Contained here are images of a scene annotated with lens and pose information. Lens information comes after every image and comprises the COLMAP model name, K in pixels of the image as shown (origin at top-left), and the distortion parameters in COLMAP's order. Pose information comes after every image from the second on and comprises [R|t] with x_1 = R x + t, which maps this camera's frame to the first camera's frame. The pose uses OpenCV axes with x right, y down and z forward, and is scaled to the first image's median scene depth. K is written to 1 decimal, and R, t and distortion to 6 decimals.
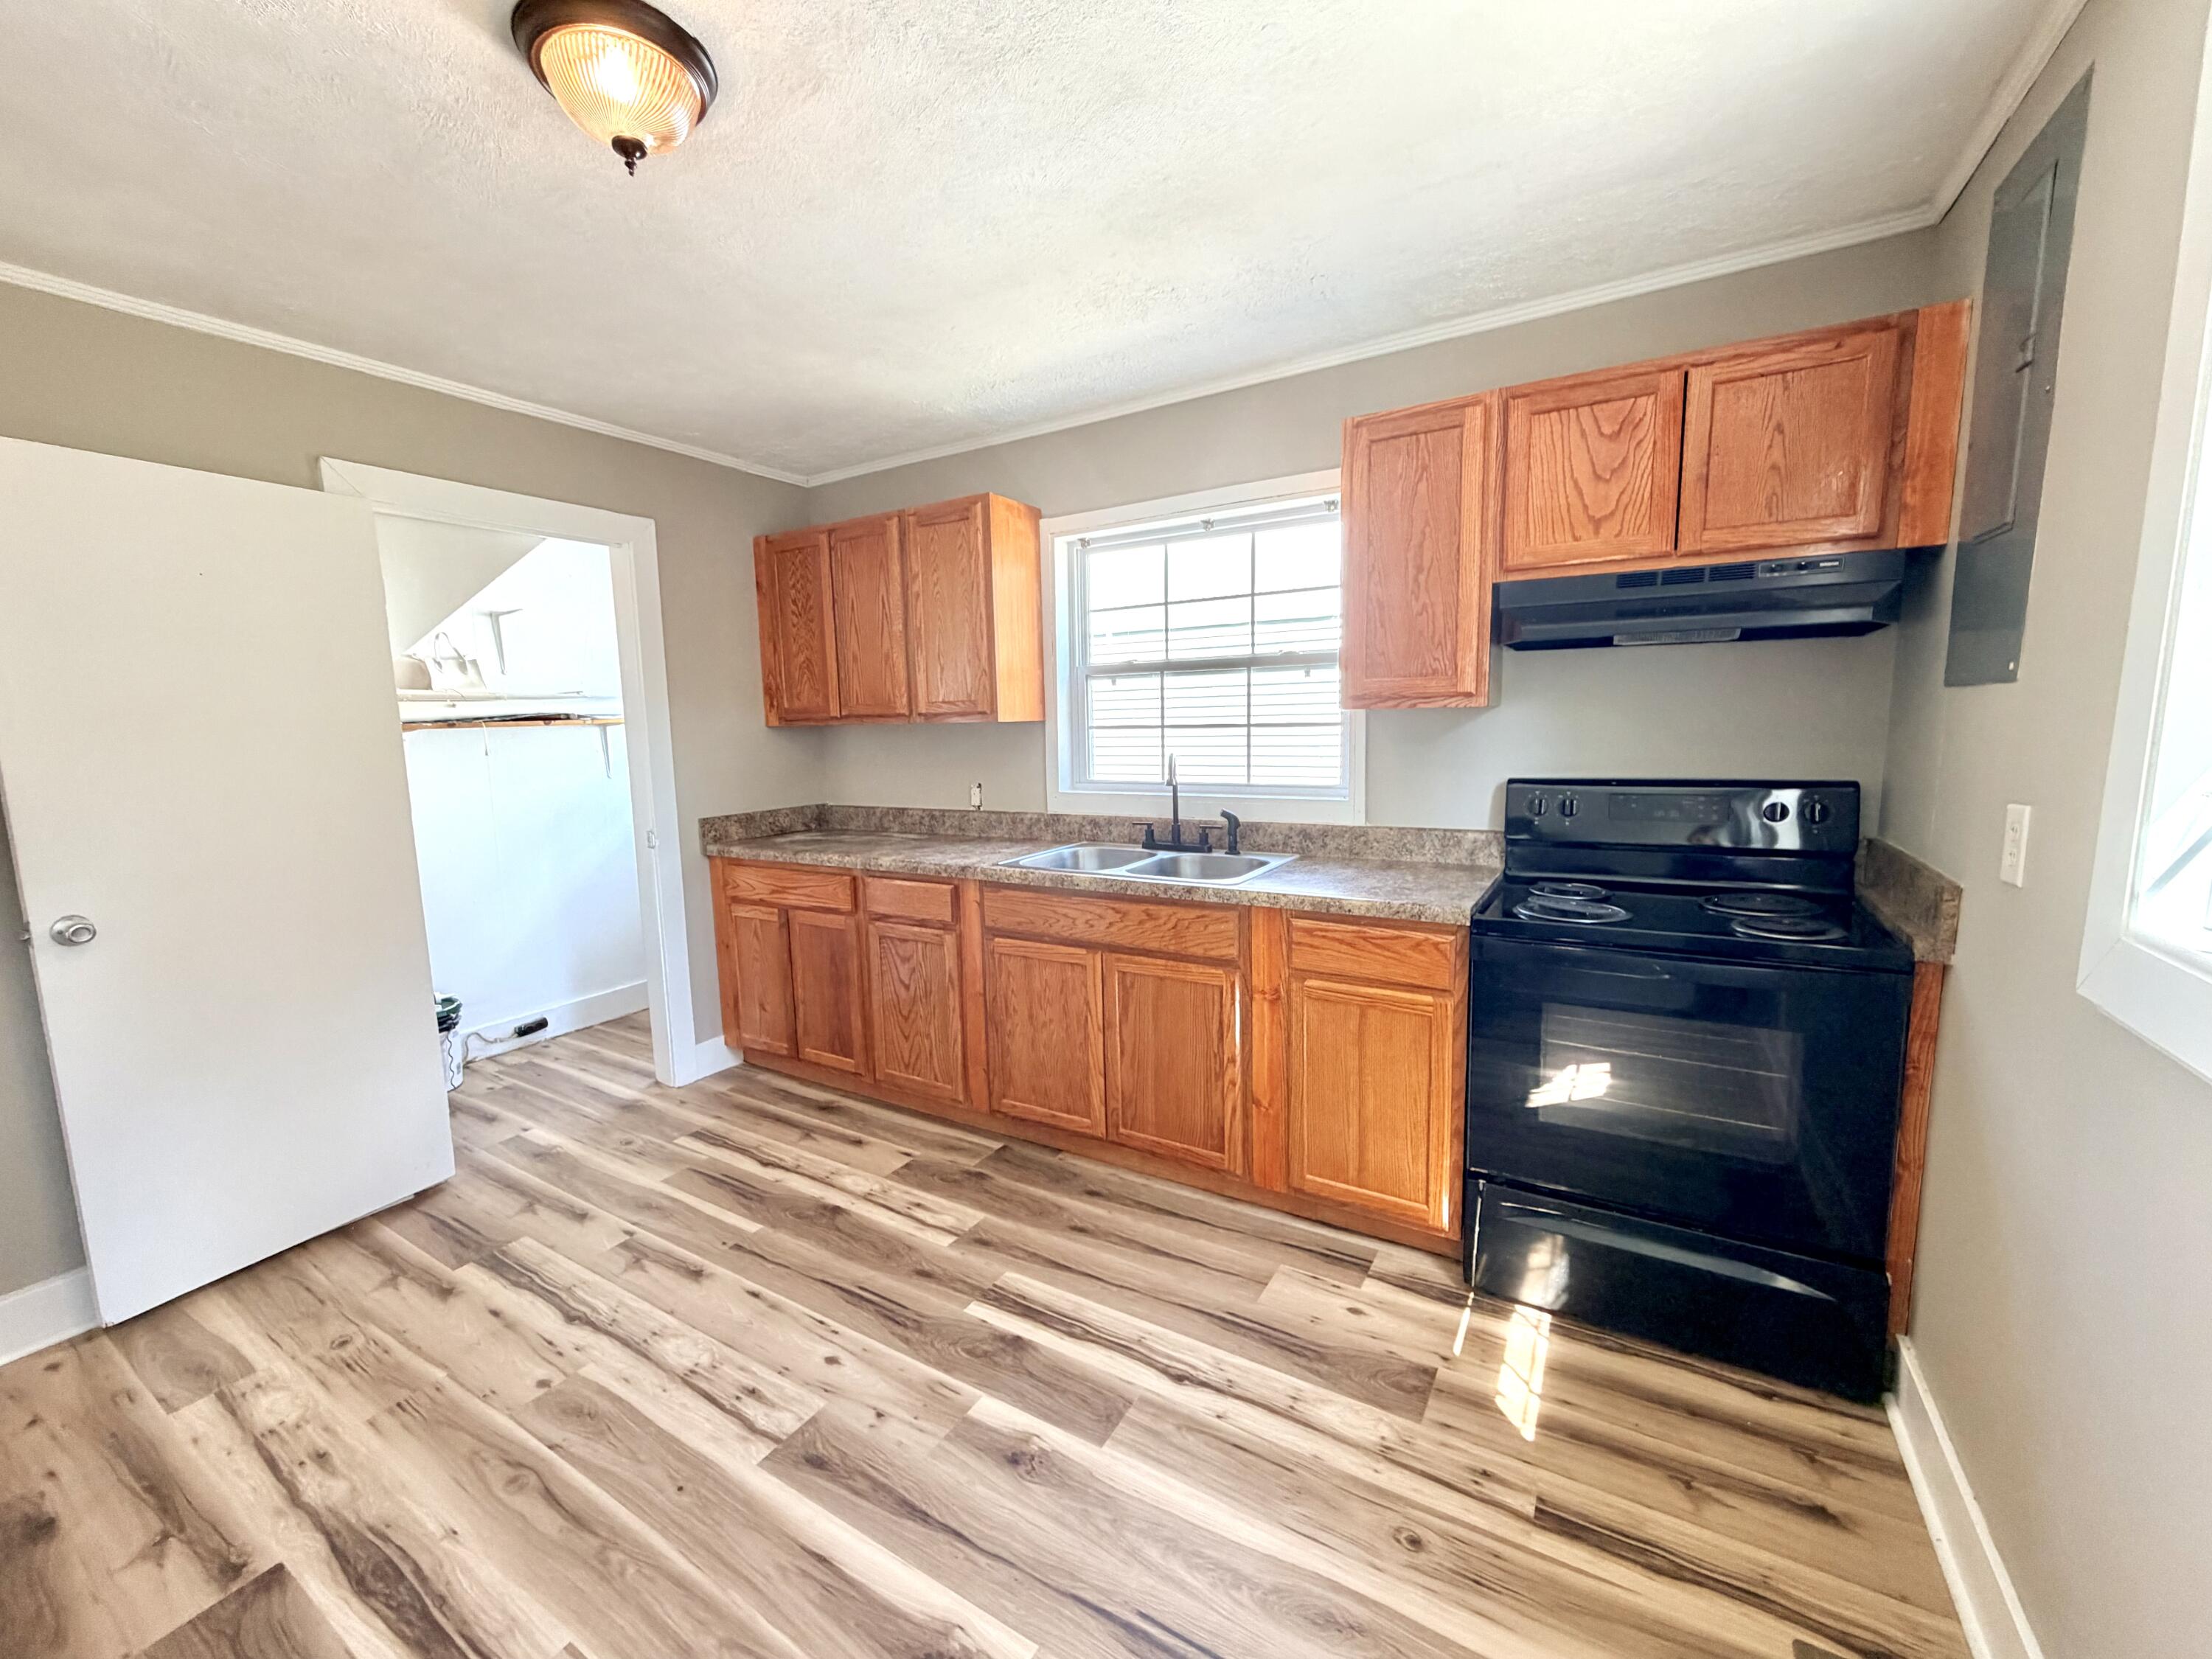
lens RADIAL K [[884.7, 0, 1106.0], [0, 884.7, 829.5], [0, 0, 1]] dist [0.000042, 0.000082]
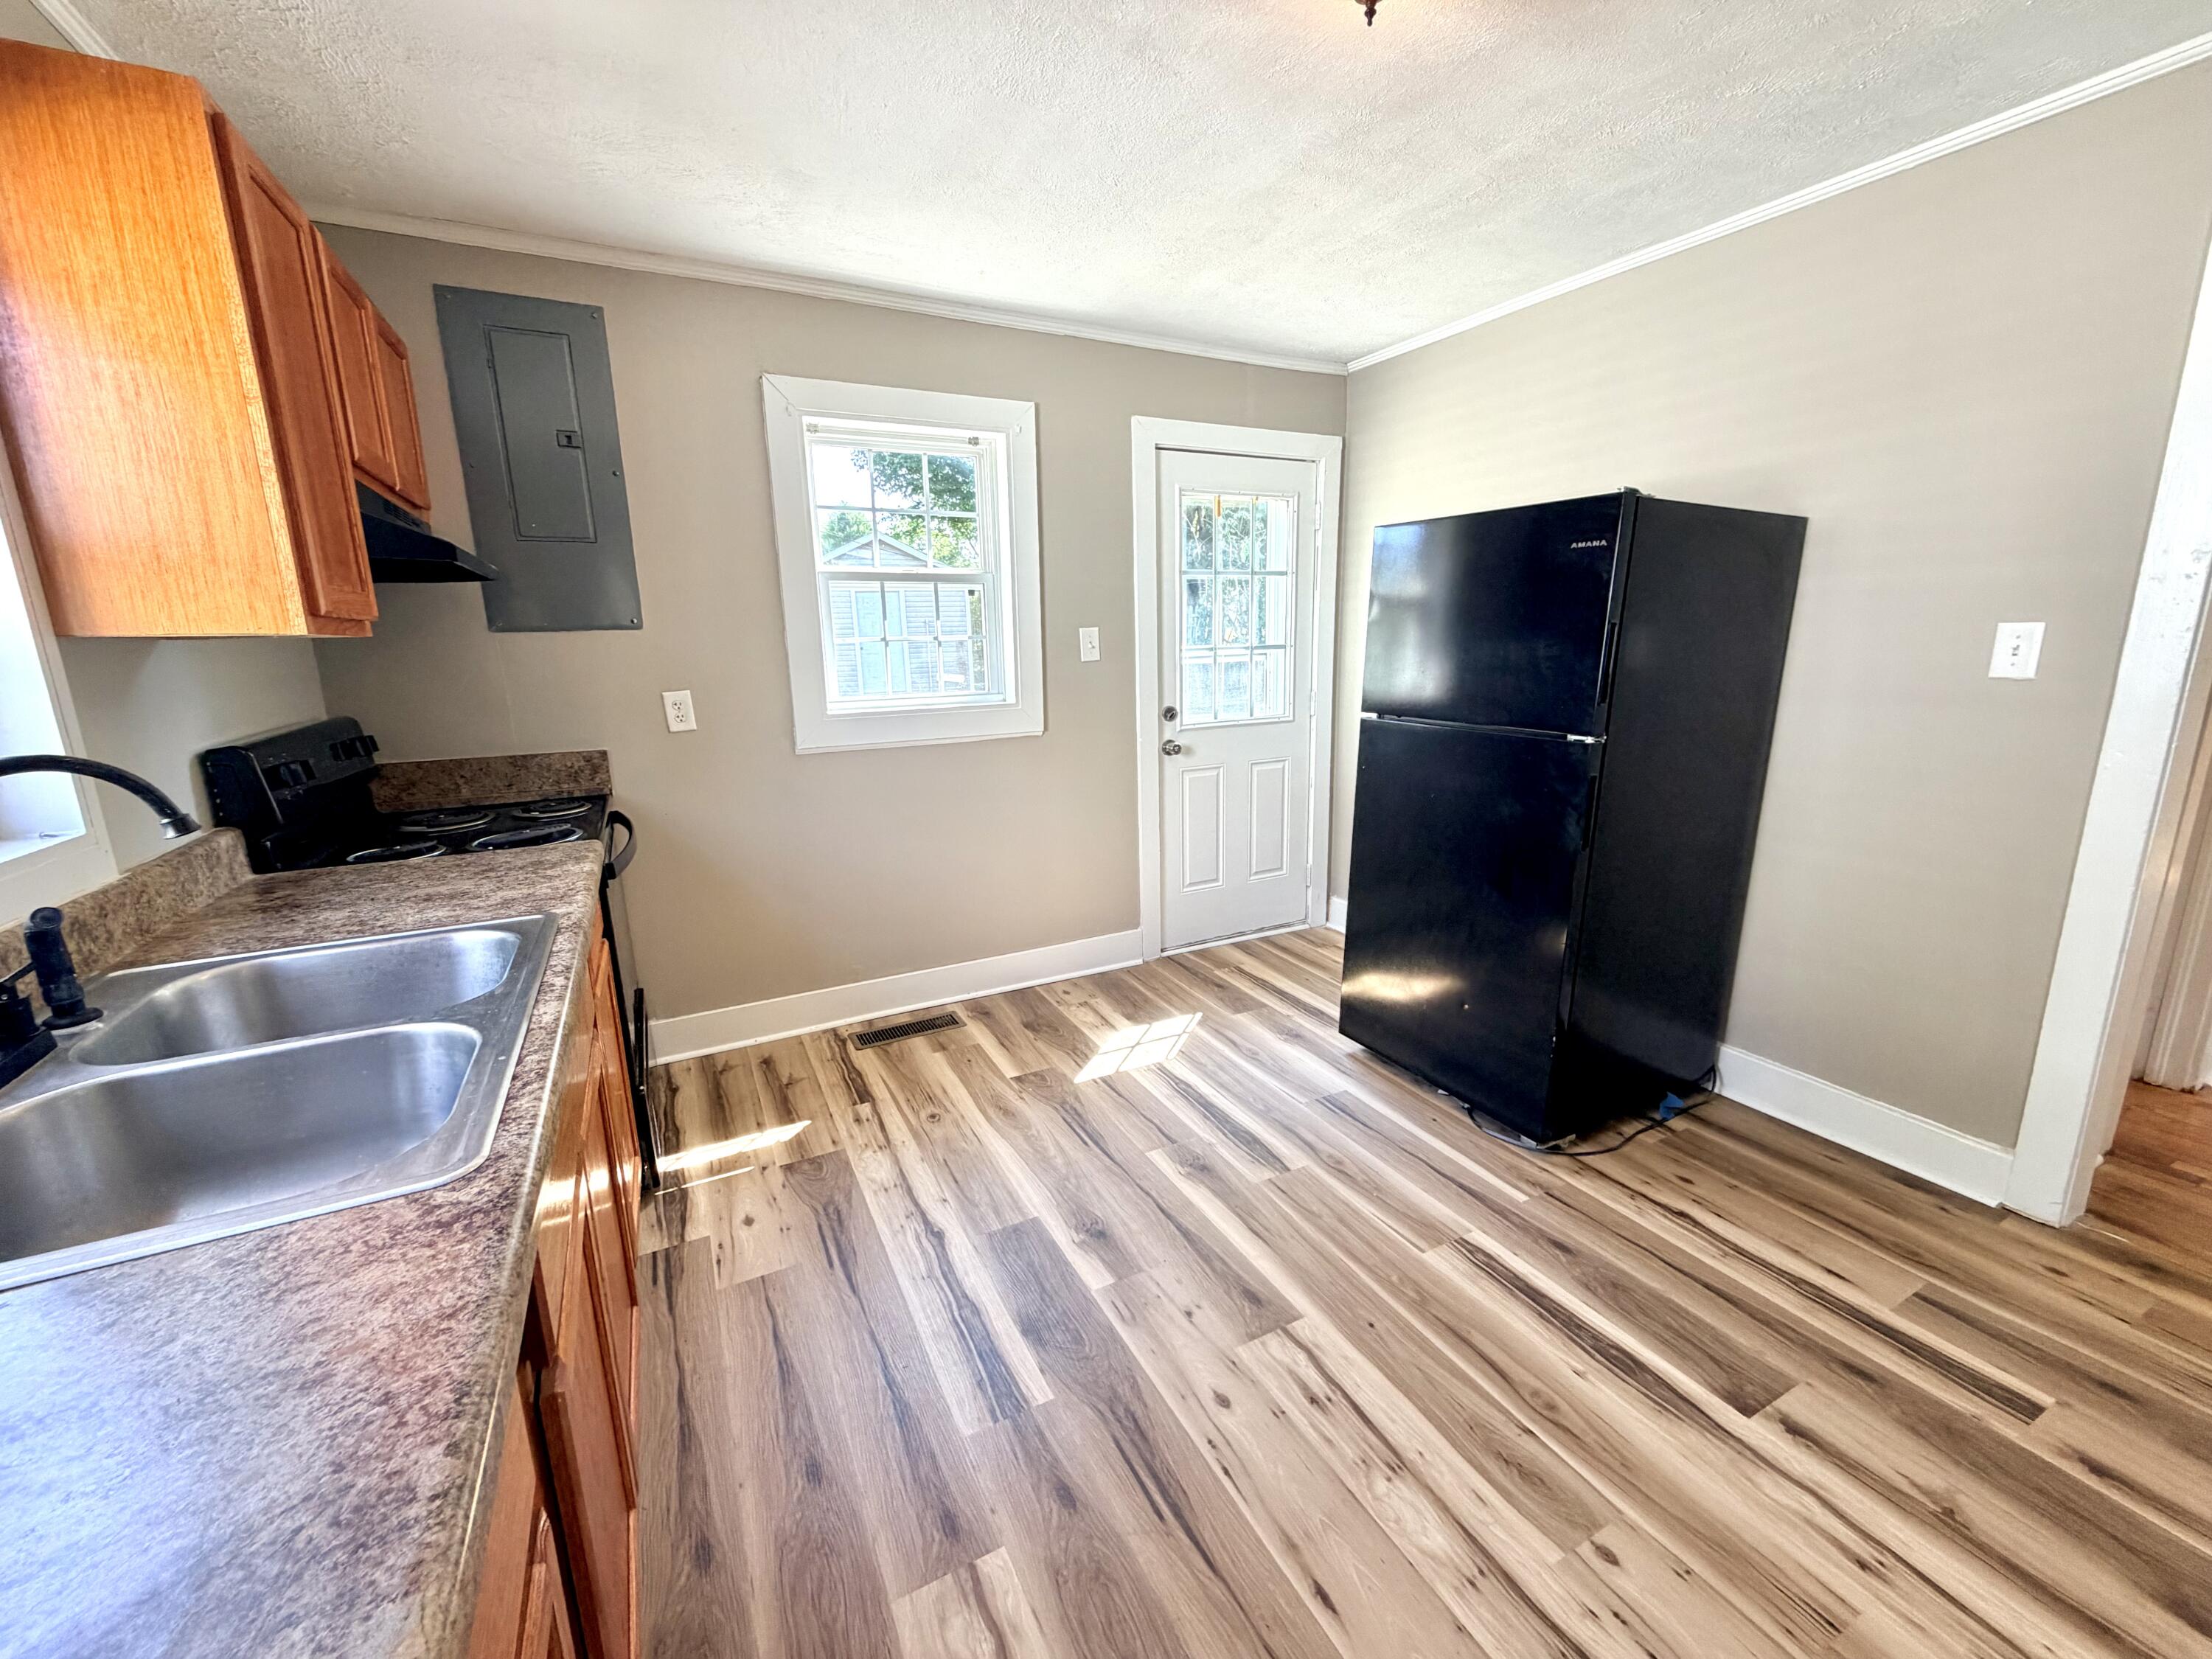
lens RADIAL K [[884.7, 0, 1106.0], [0, 884.7, 829.5], [0, 0, 1]] dist [0.000042, 0.000082]
pose [[-0.853502, -0.070601, 0.516284, -0.662031], [0.103161, 0.948276, 0.300216, -0.179213], [-0.510775, 0.309496, -0.802073, 1.698045]]
